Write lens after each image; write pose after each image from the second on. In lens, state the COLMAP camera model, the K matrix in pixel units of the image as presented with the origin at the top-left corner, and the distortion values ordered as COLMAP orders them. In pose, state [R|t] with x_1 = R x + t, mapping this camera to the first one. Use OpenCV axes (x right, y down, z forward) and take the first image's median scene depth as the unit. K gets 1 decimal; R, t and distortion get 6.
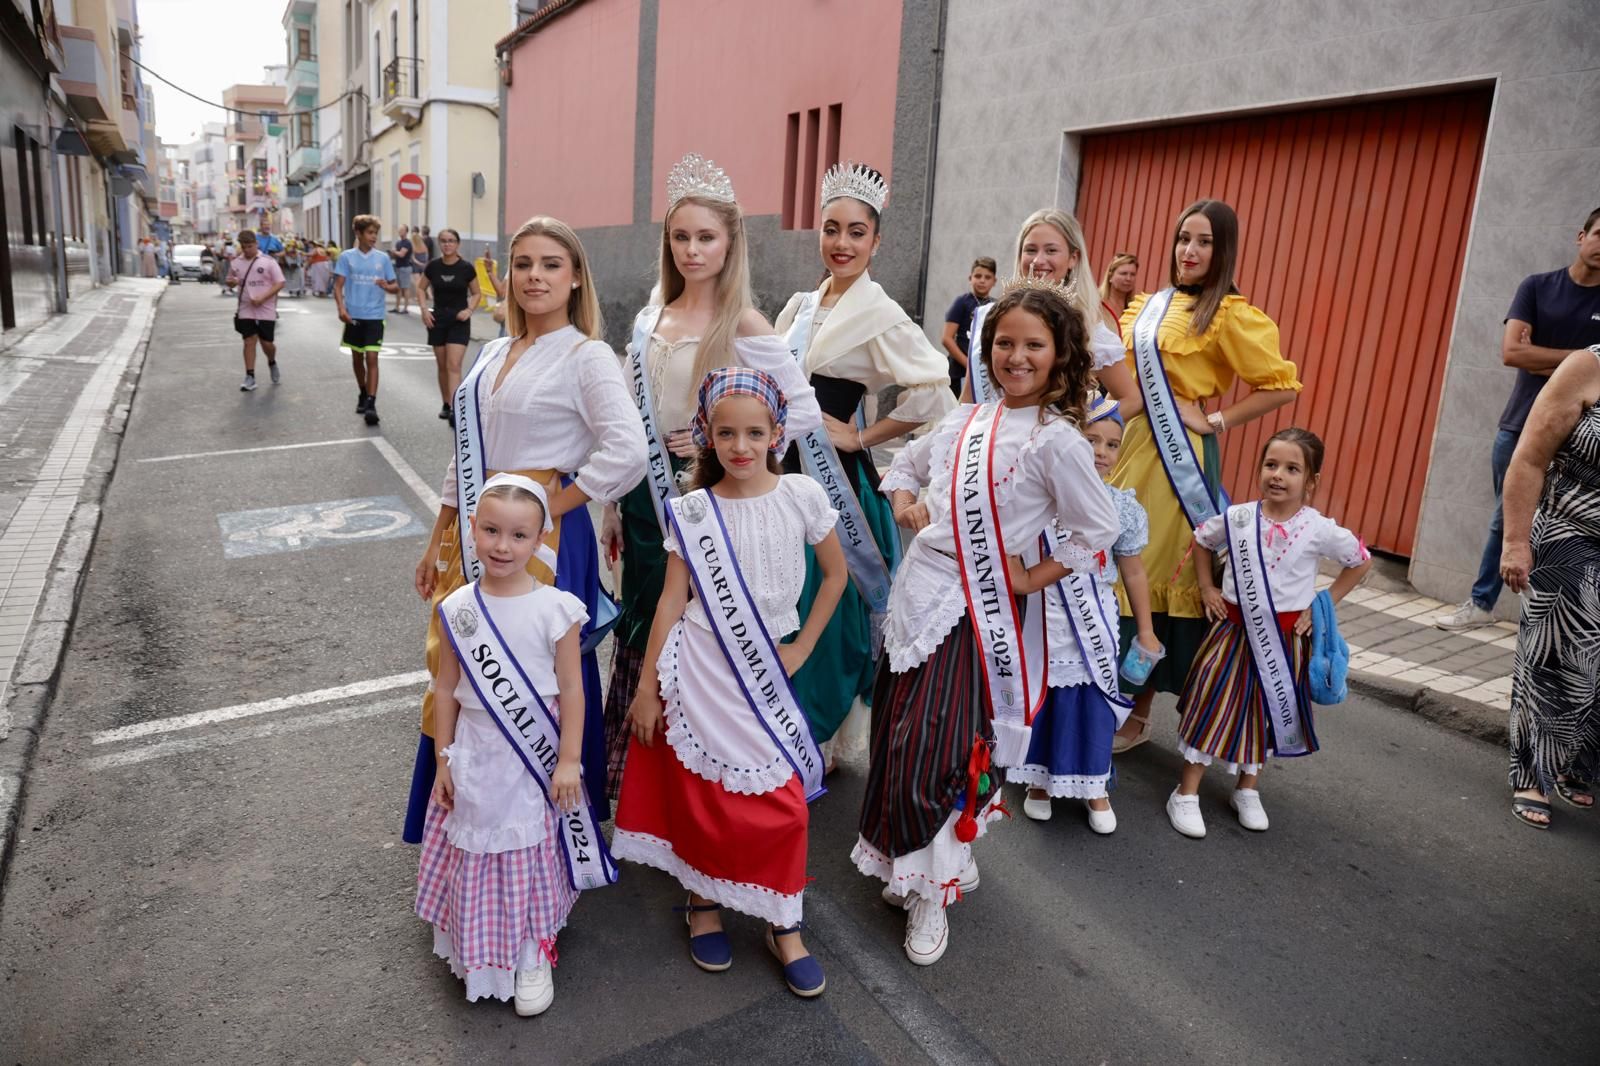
lens RADIAL K [[1069.8, 0, 800.0], [0, 1069.8, 533.0], [0, 0, 1]] dist [-0.079673, 0.056385]
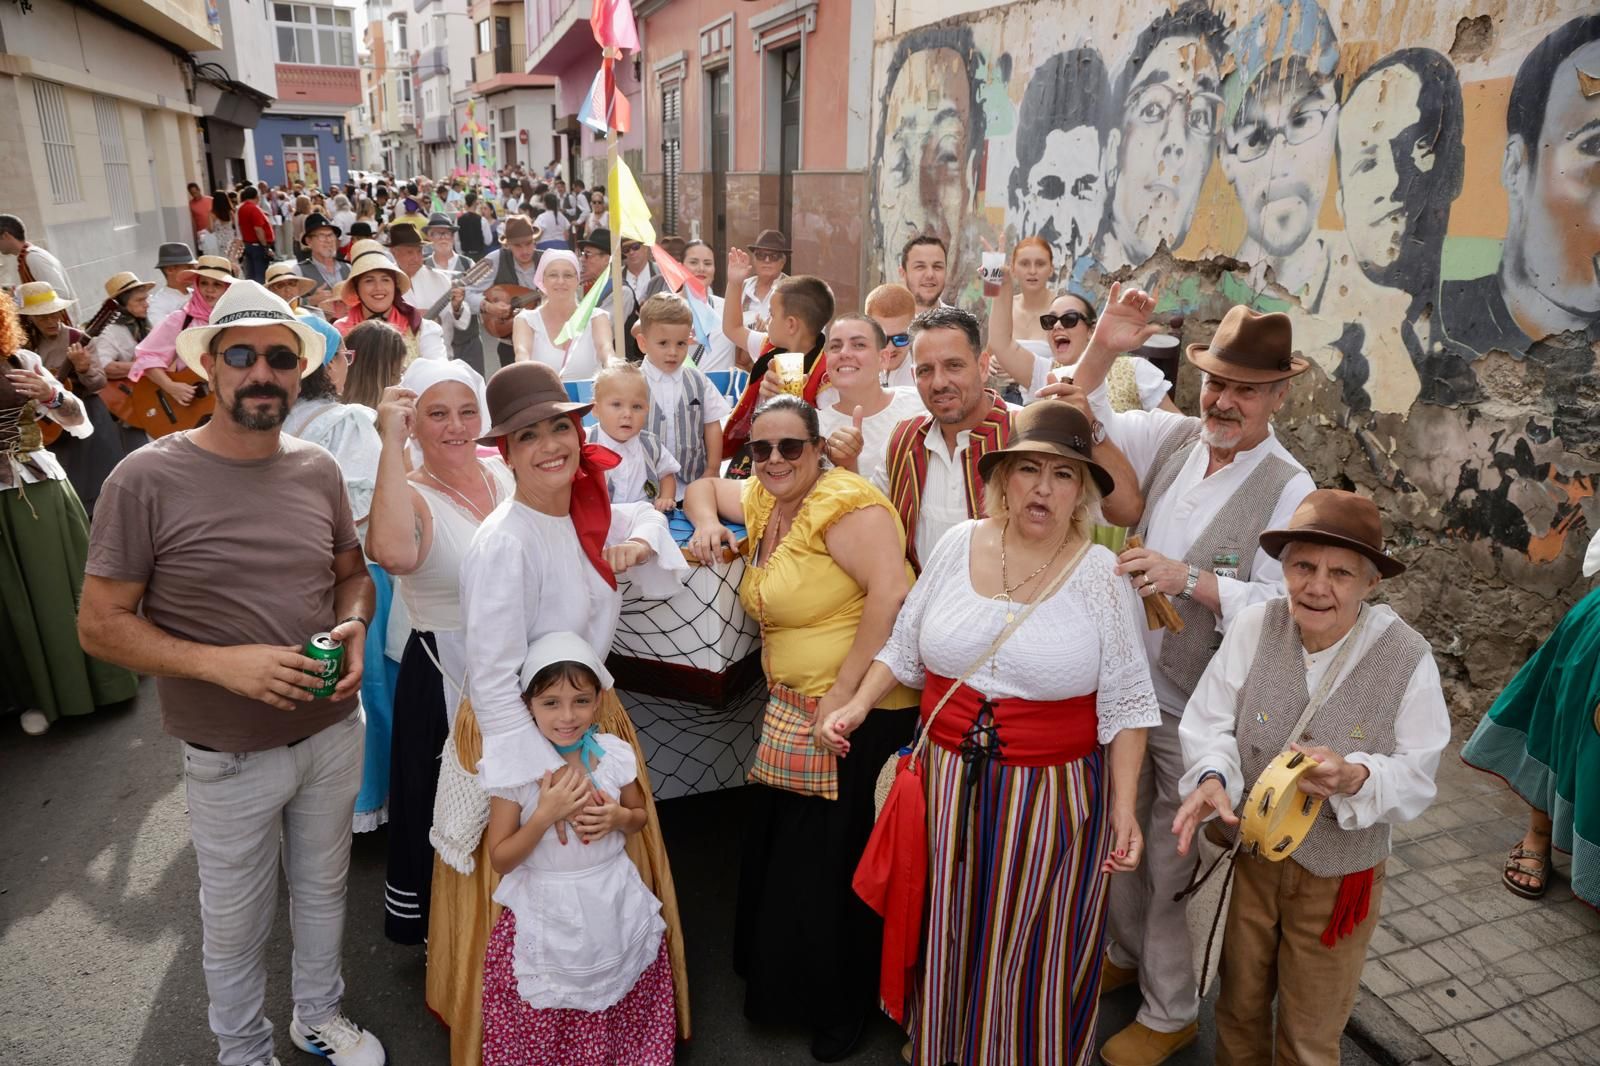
lens RADIAL K [[1069.8, 0, 800.0], [0, 1069.8, 533.0], [0, 0, 1]] dist [-0.079673, 0.056385]
pose [[0.979053, 0.023711, -0.202220, -0.654537], [-0.004558, 0.995499, 0.094659, -0.337040], [0.203555, -0.091754, 0.974755, 1.189384]]
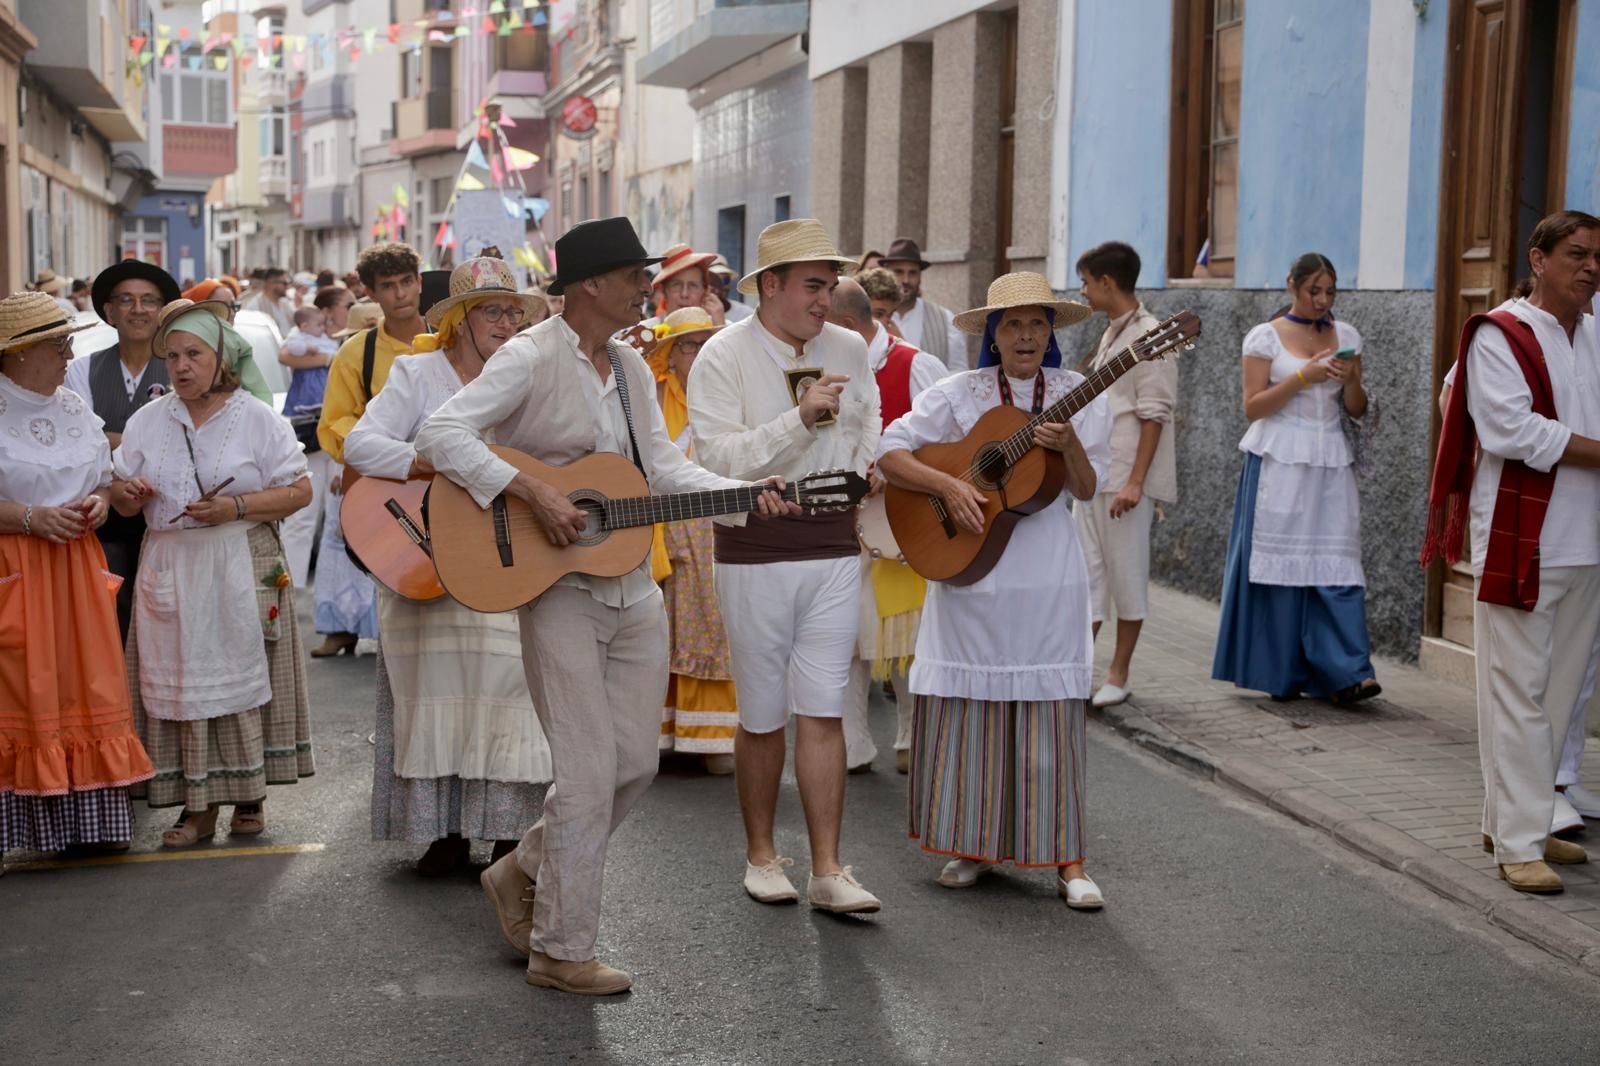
lens RADIAL K [[2811.6, 0, 800.0], [0, 2811.6, 533.0], [0, 0, 1]] dist [0.256682, 0.038197]
pose [[0.941210, -0.018282, -0.337326, -0.357579], [-0.033160, 0.988712, -0.146110, -0.185045], [0.336189, 0.148706, 0.929980, 0.647949]]
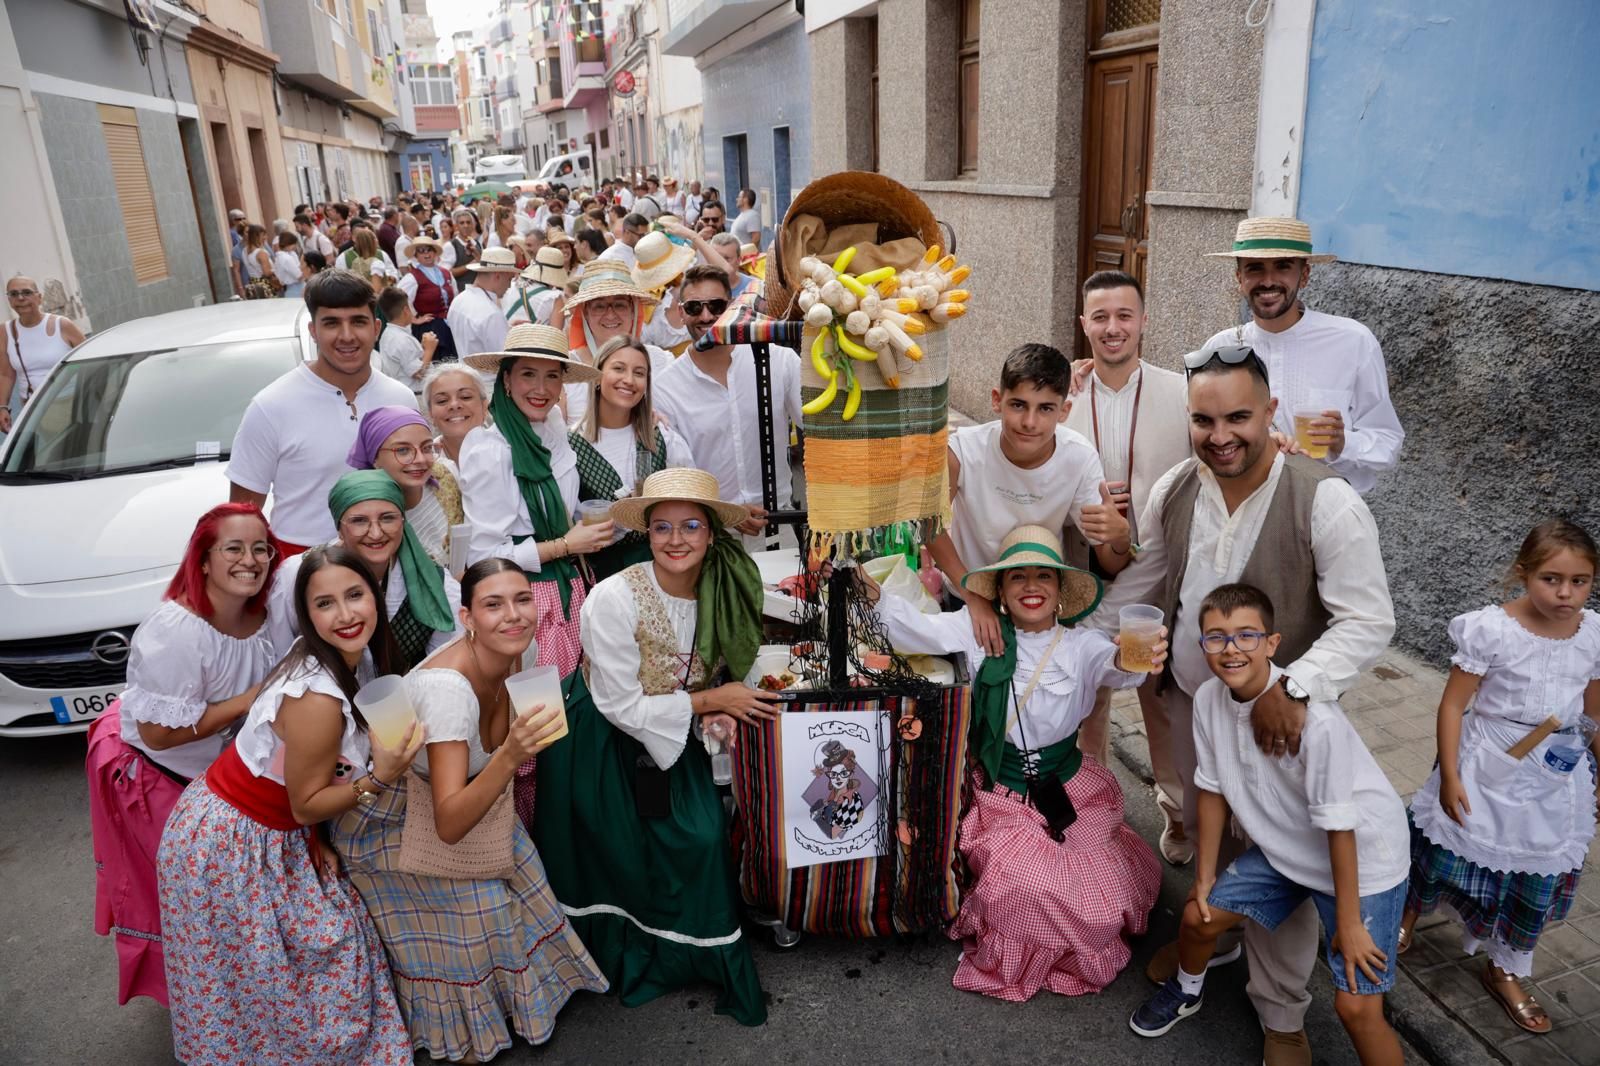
lens RADIAL K [[1082.4, 0, 800.0], [0, 1082.4, 533.0], [0, 0, 1]] dist [-0.088417, 0.057827]
pose [[0.959213, -0.004502, -0.282649, -0.460930], [0.035930, 0.993706, 0.106105, -0.253368], [0.280392, -0.111933, 0.953337, 0.867656]]
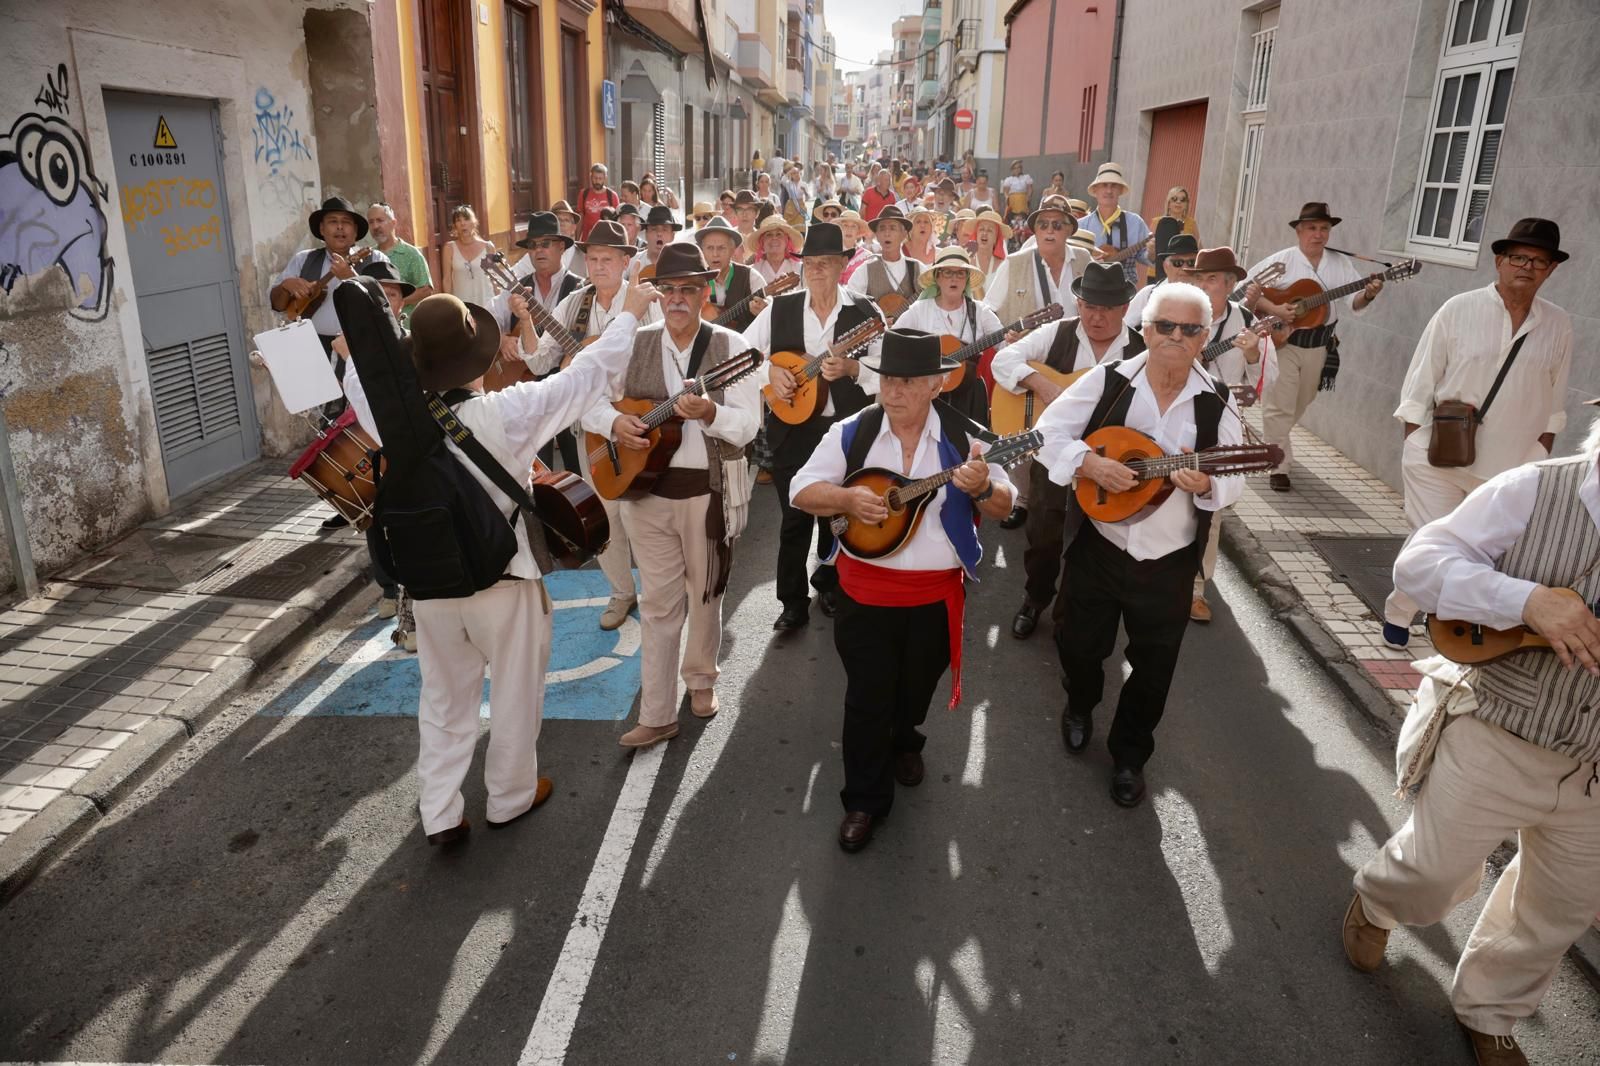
lens RADIAL K [[1069.8, 0, 800.0], [0, 1069.8, 533.0], [0, 0, 1]] dist [-0.079673, 0.056385]
pose [[0.835137, 0.140016, -0.531923, 0.127106], [-0.093915, 0.989156, 0.112922, 0.027531], [0.541965, -0.044350, 0.839230, -0.129039]]
